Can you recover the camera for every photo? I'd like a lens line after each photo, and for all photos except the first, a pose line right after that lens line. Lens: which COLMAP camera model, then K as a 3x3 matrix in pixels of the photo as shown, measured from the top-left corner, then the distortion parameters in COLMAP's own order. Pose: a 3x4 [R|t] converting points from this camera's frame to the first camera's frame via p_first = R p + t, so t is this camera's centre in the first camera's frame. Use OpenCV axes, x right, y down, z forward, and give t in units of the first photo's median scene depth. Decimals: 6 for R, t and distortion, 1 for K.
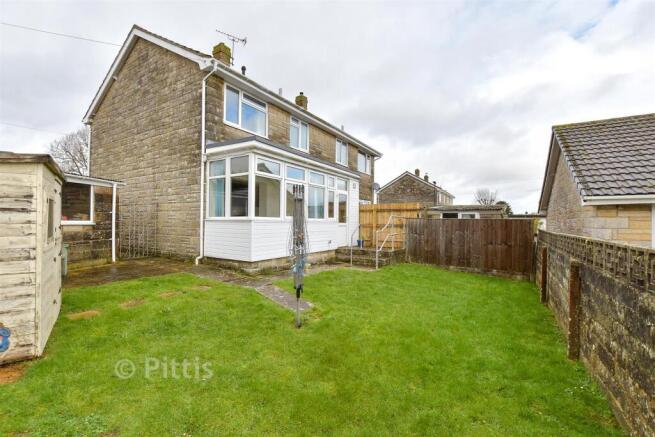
lens RADIAL K [[290.7, 0, 327.5], [0, 290.7, 221.6], [0, 0, 1]] dist [-0.000415, 0.000039]
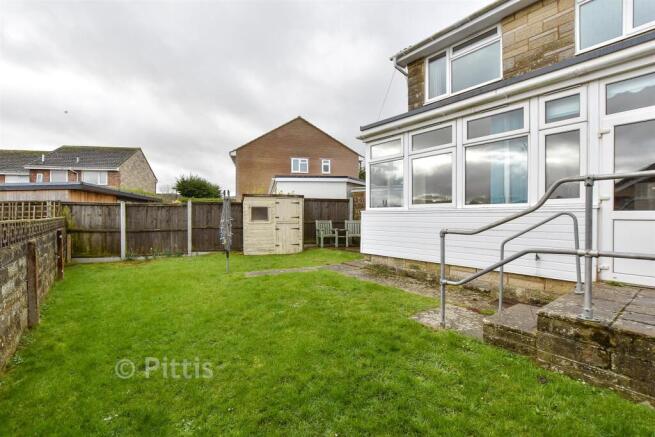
lens RADIAL K [[290.7, 0, 327.2], [0, 290.7, 217.5], [0, 0, 1]] dist [-0.000415, 0.000039]
pose [[-0.331642, 0.000726, -0.943405, 0.595074], [0.006807, 0.999976, -0.001623, 0.013009], [0.943381, -0.006960, -0.331639, 0.998457]]
